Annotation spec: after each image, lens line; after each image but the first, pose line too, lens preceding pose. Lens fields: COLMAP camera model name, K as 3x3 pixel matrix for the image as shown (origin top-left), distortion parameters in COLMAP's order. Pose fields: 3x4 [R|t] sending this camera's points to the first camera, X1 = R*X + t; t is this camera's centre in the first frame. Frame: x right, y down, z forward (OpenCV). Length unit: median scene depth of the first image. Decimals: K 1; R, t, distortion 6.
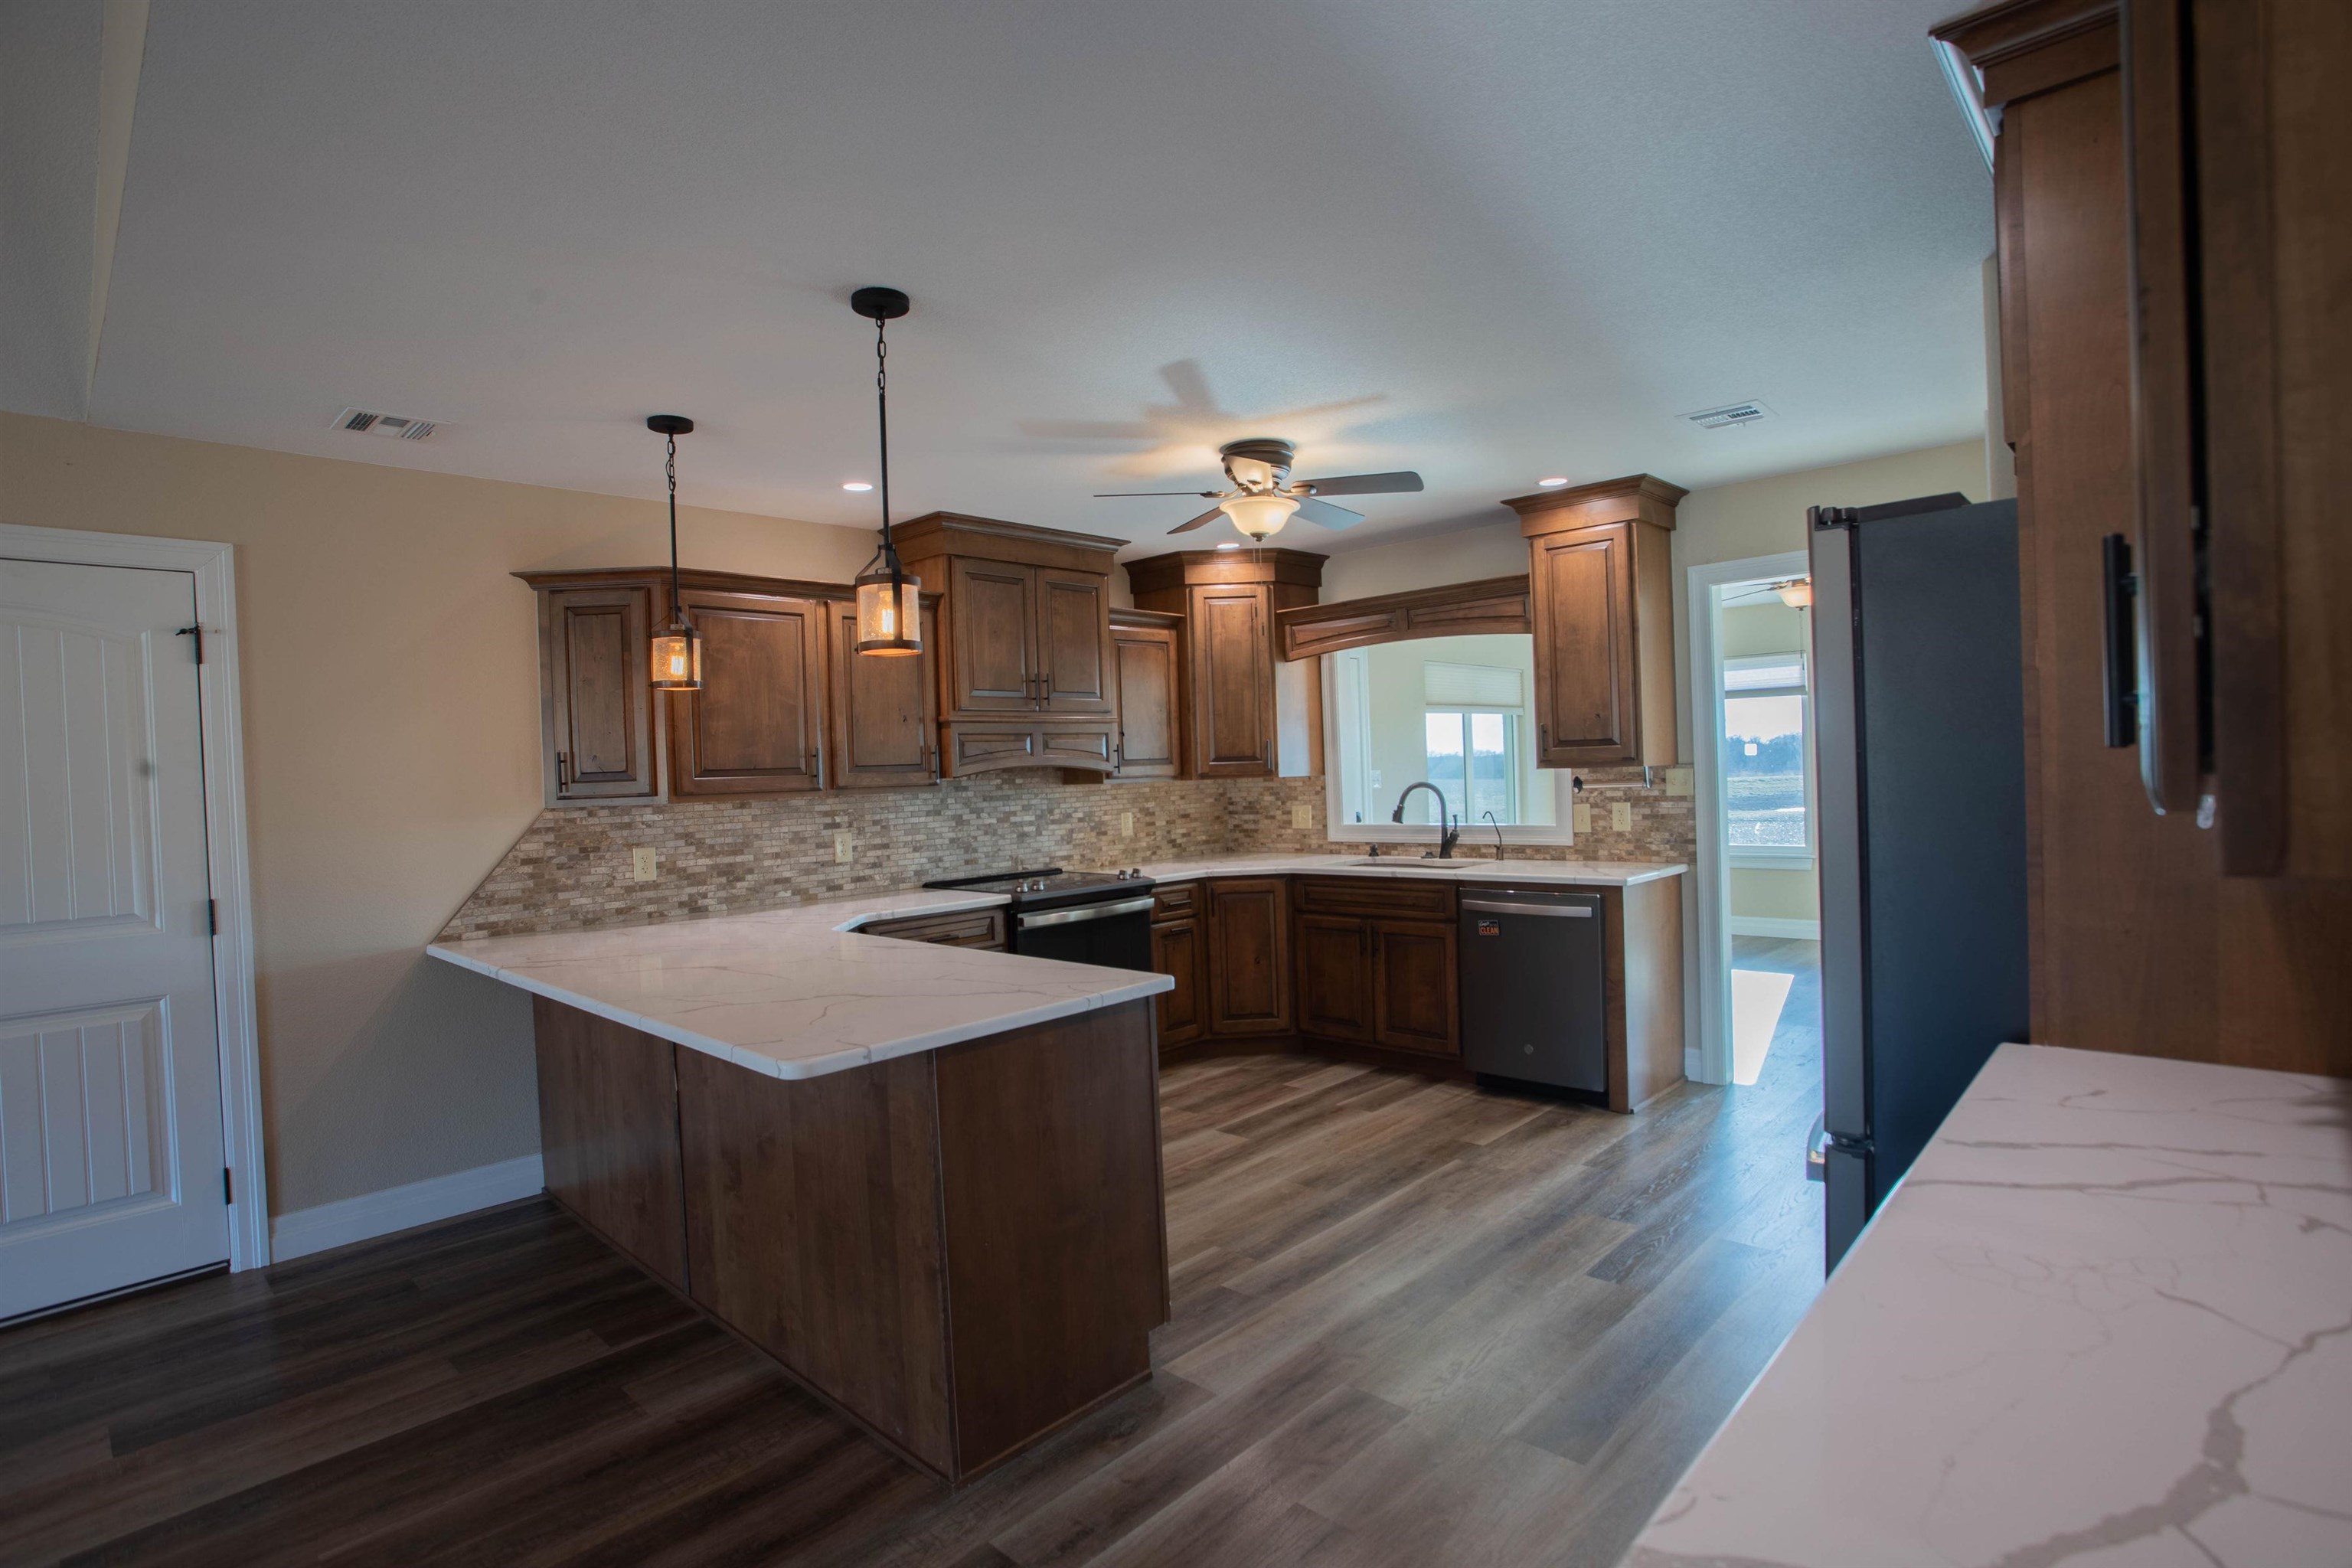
lens RADIAL K [[1143.6, 0, 1164.6], [0, 1143.6, 786.3], [0, 0, 1]] dist [-0.064566, 0.022786]
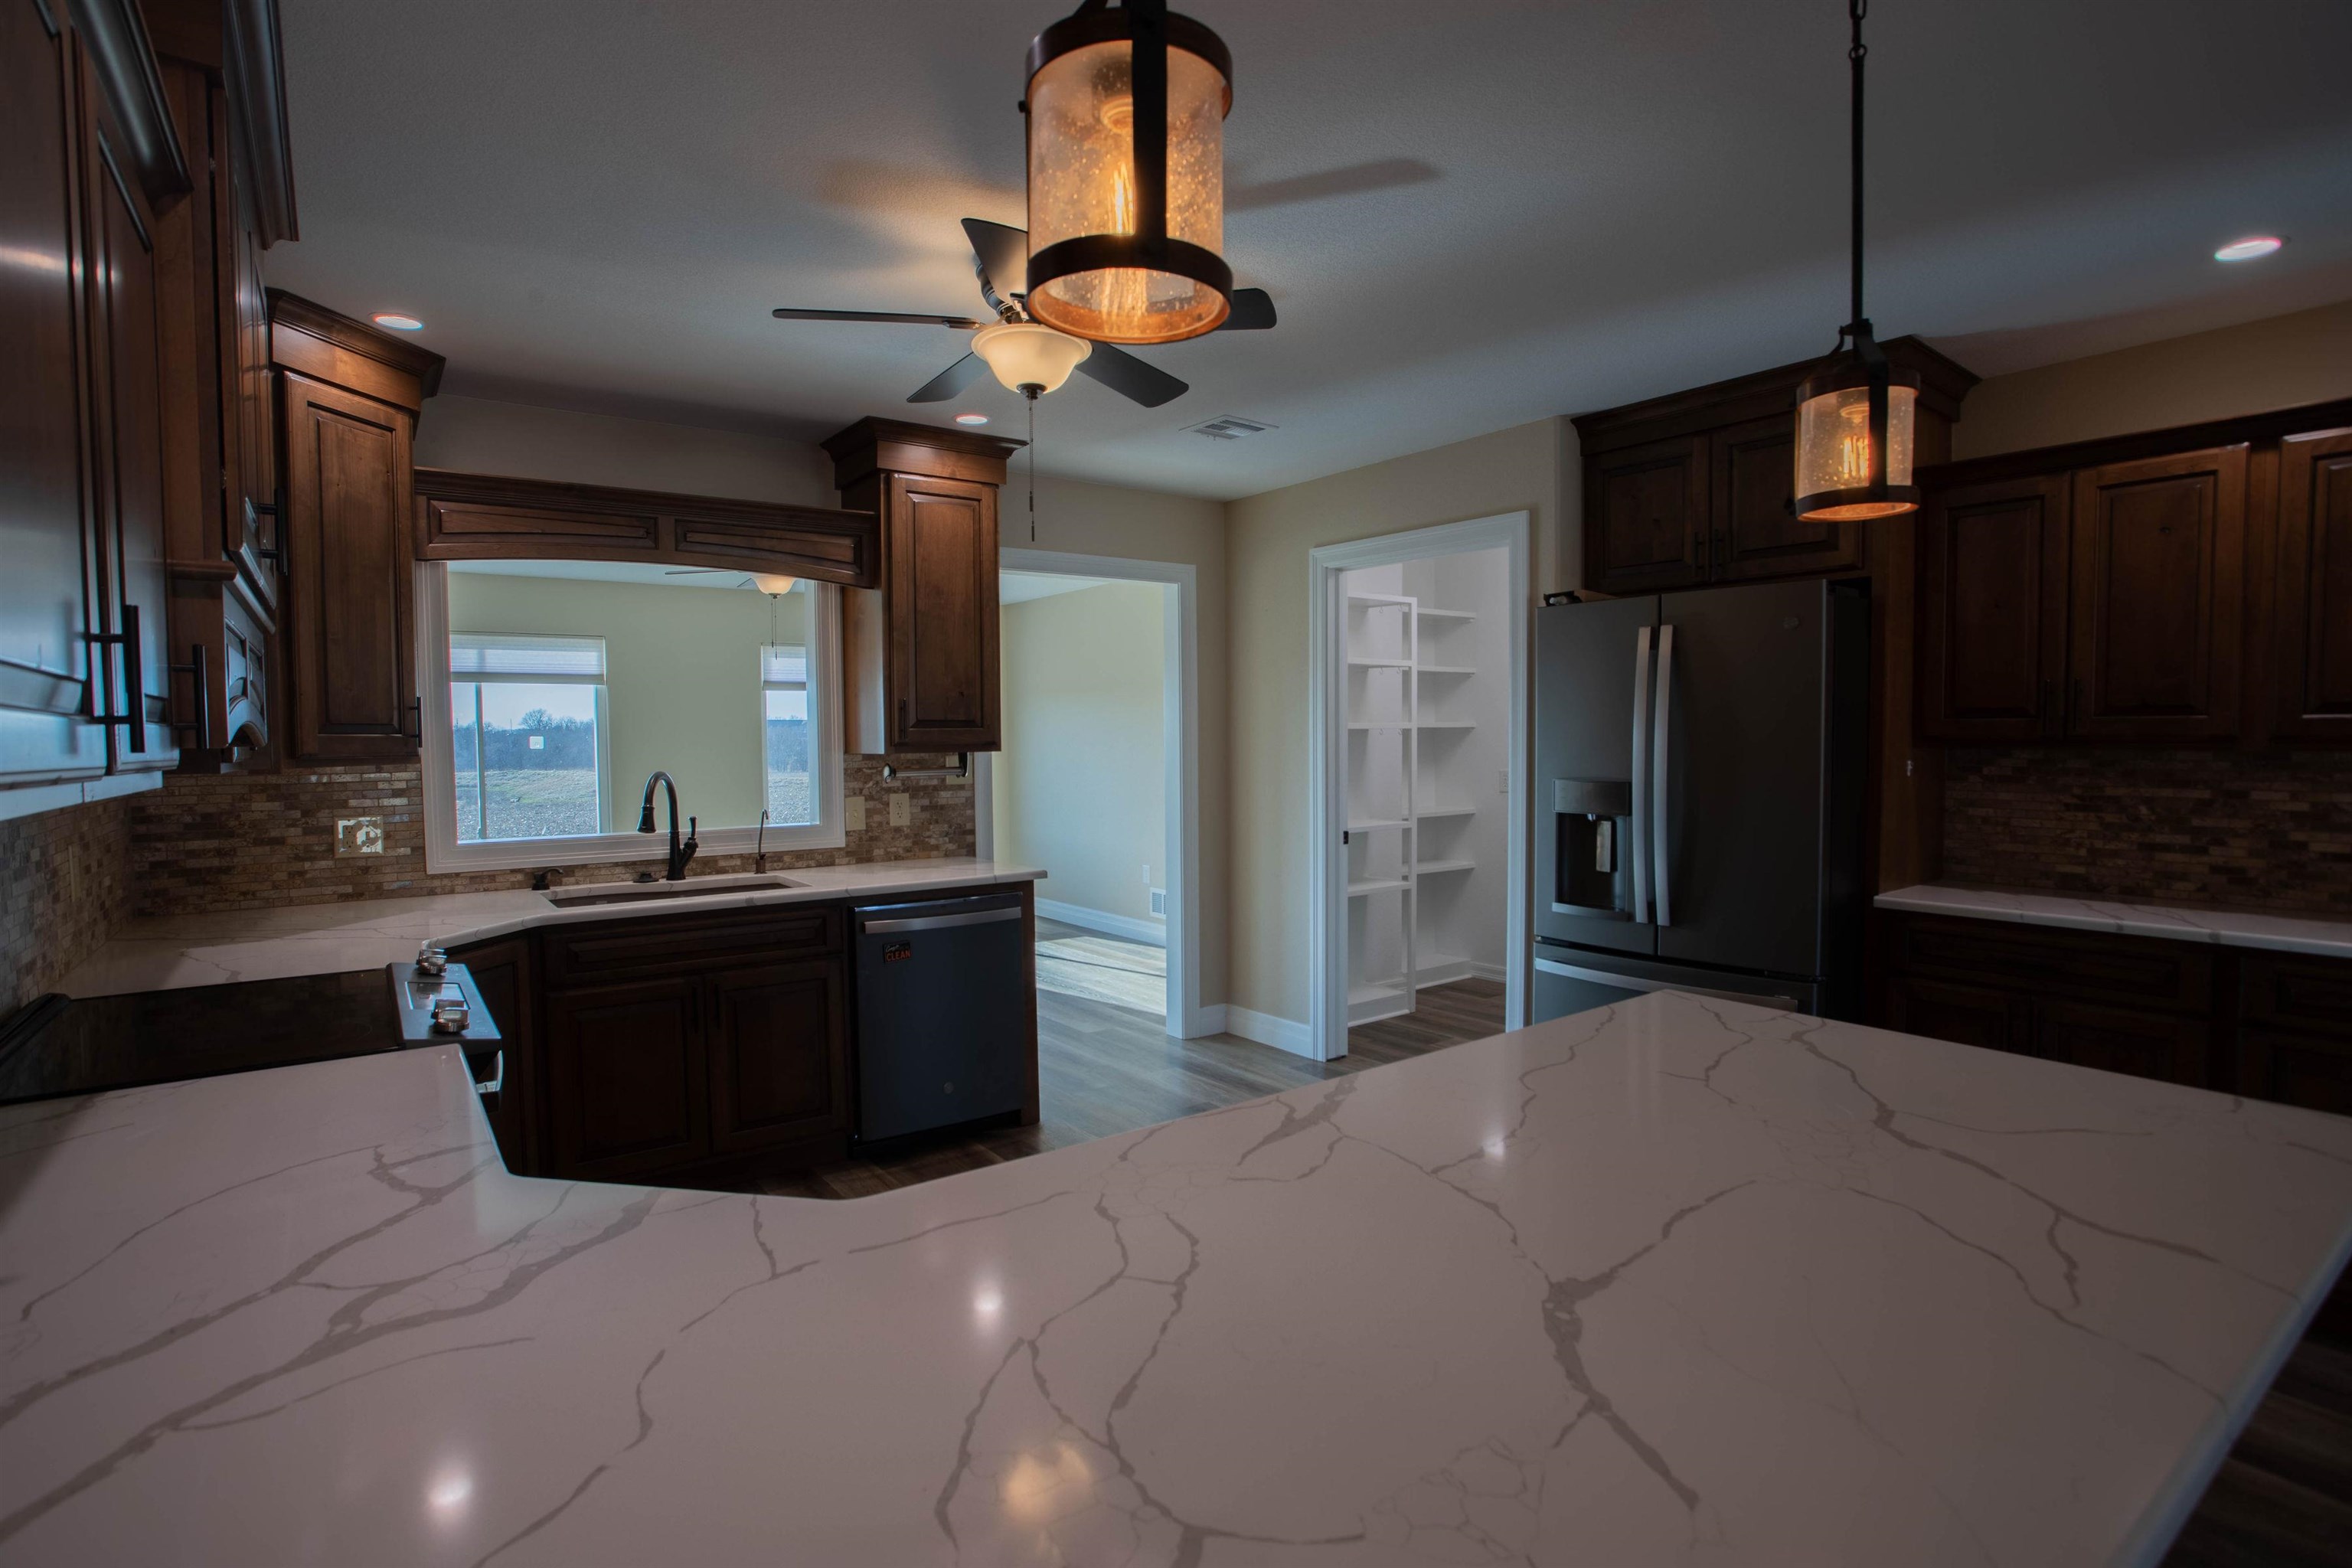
lens RADIAL K [[1149.4, 0, 1162.1], [0, 1149.4, 788.9], [0, 0, 1]] dist [-0.063892, 0.030977]
pose [[0.178126, -0.011048, 0.983946, -0.449143], [0.016916, 0.999824, 0.008164, 0.007034], [-0.983862, 0.015190, 0.178282, 0.649607]]
